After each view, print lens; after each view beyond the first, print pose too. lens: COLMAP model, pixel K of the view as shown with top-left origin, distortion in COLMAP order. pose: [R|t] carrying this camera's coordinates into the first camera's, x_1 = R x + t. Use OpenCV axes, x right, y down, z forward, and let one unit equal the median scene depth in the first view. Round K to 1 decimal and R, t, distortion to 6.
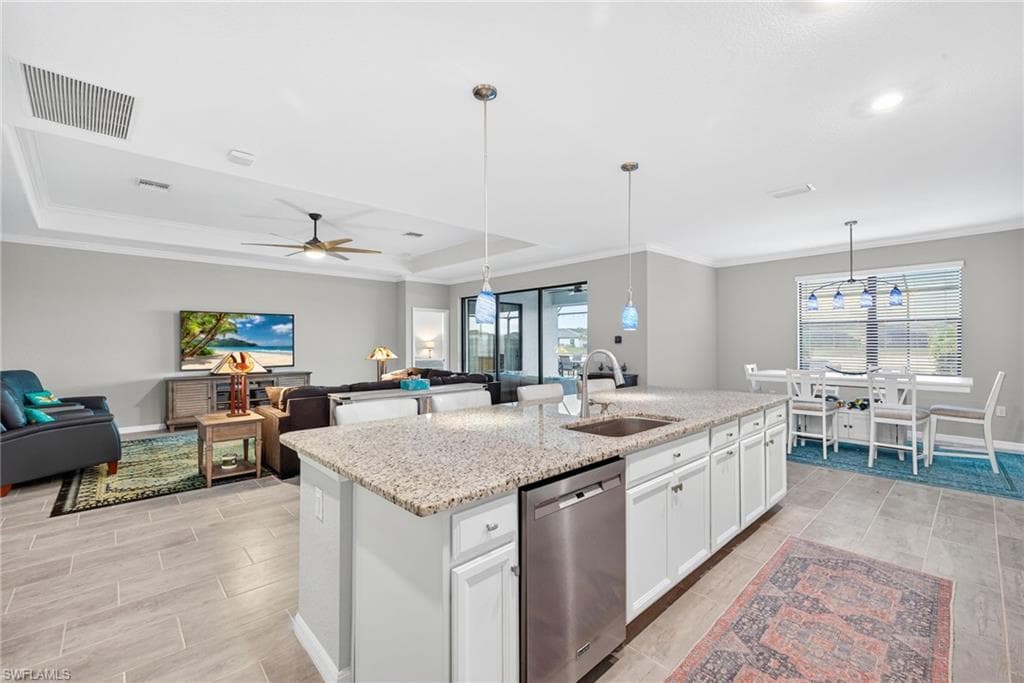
lens RADIAL K [[435.6, 0, 498.6], [0, 435.6, 342.9], [0, 0, 1]] dist [0.000336, -0.000115]
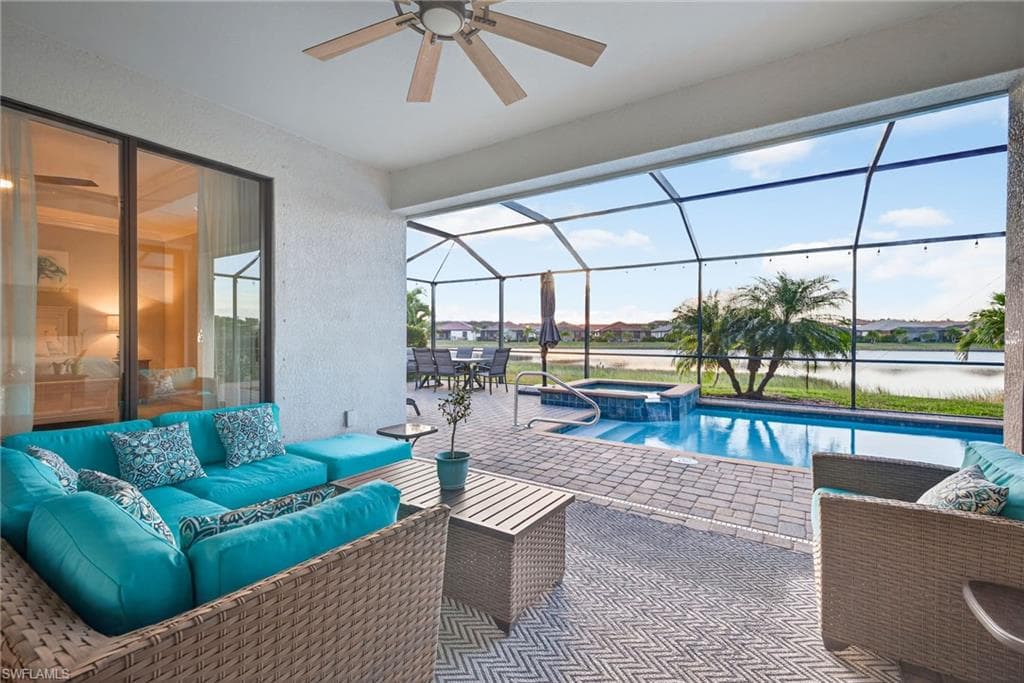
lens RADIAL K [[452.6, 0, 512.0], [0, 452.6, 341.5], [0, 0, 1]] dist [-0.000823, -0.000162]
pose [[0.963934, 0.004393, 0.266104, 0.344220], [-0.007213, 0.999928, 0.009623, 0.052604], [-0.266042, -0.011195, 0.963896, 1.704940]]
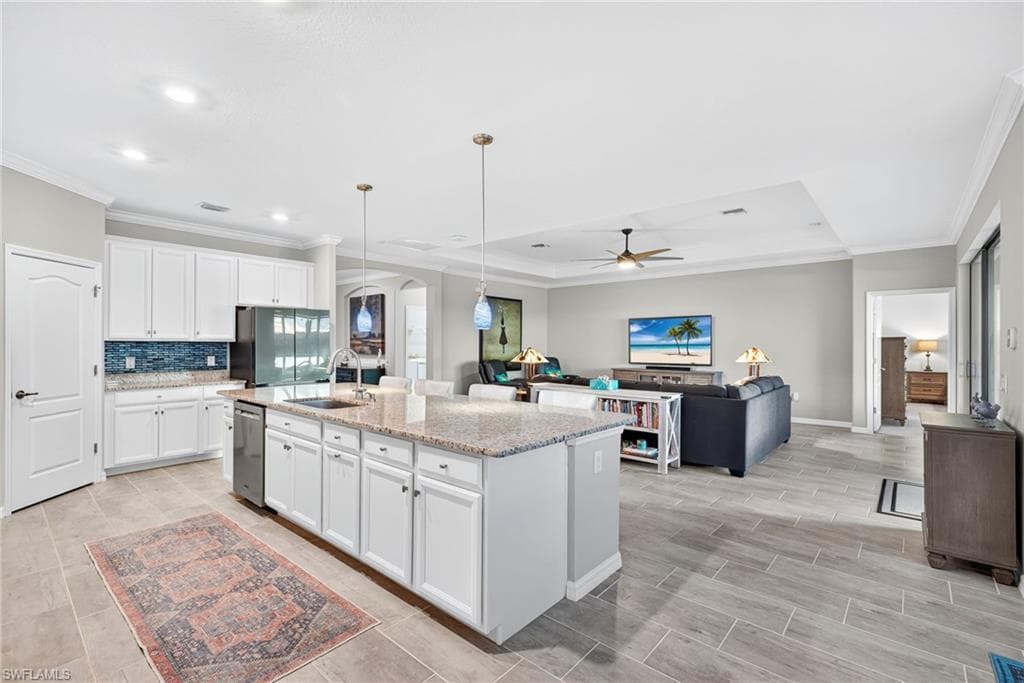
lens RADIAL K [[452.6, 0, 512.0], [0, 452.6, 341.5], [0, 0, 1]] dist [-0.000823, -0.000162]
pose [[0.113484, 0.002017, -0.993538, 0.958285], [-0.002524, 0.999995, 0.001742, -0.006977], [0.993537, 0.002310, 0.113489, 0.764881]]
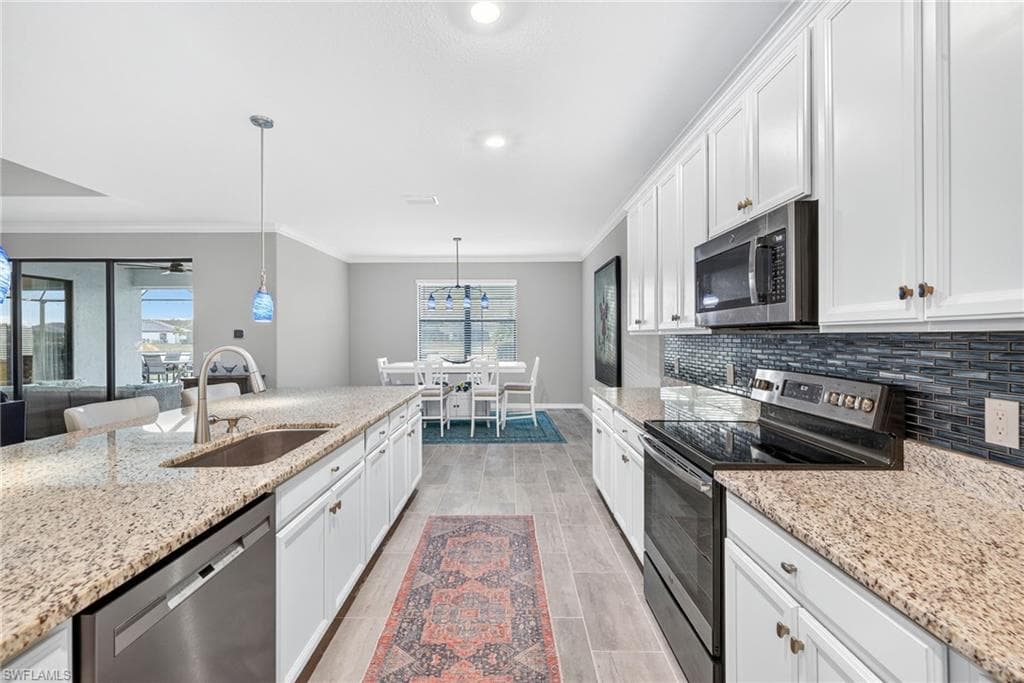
lens RADIAL K [[437.4, 0, 514.3], [0, 437.4, 336.2], [0, 0, 1]] dist [0.006816, -0.000445]
pose [[0.665390, 0.000471, 0.746496, 0.000738], [0.002004, 0.999995, -0.002418, -0.000058], [-0.746493, 0.003105, 0.665386, 0.080819]]
